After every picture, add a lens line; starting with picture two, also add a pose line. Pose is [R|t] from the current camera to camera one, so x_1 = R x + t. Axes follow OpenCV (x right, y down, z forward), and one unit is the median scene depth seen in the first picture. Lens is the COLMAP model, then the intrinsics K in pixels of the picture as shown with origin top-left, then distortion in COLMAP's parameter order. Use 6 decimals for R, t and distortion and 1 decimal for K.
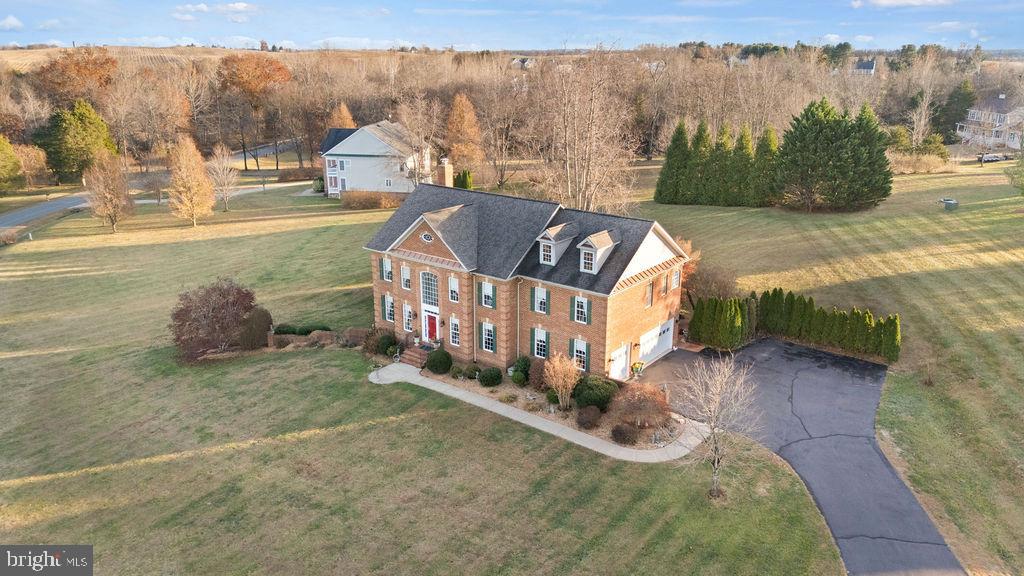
lens RADIAL K [[776.5, 0, 512.0], [0, 776.5, 288.0], [0, 0, 1]] dist [0.077452, -0.001324]
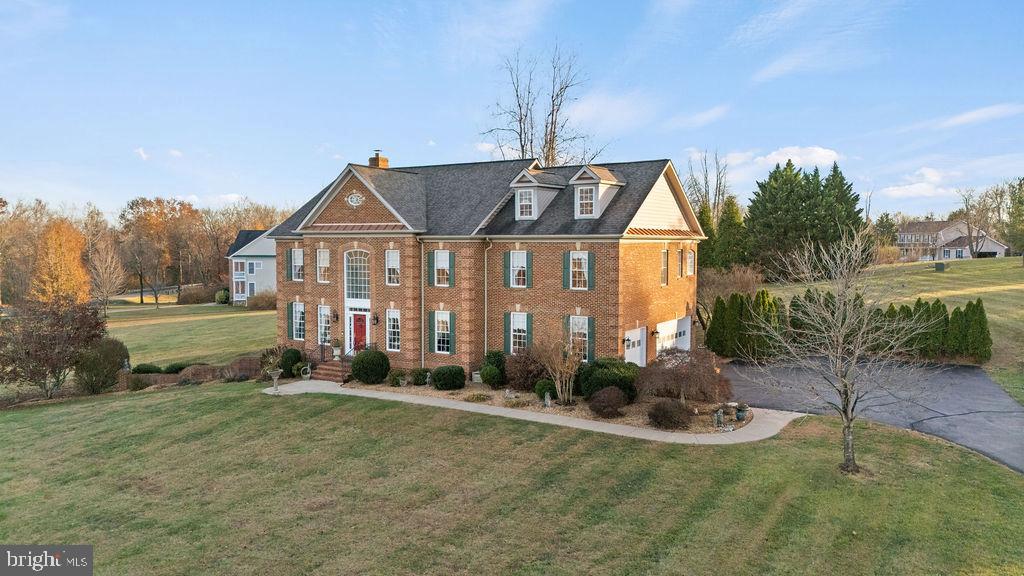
lens RADIAL K [[772.0, 0, 518.5], [0, 772.0, 289.6], [0, 0, 1]] dist [0.042801, -0.001486]
pose [[0.993824, -0.005496, 0.110831, -0.040614], [0.032312, 0.969826, -0.241649, 0.202065], [-0.106159, 0.243737, 0.964014, 0.325095]]
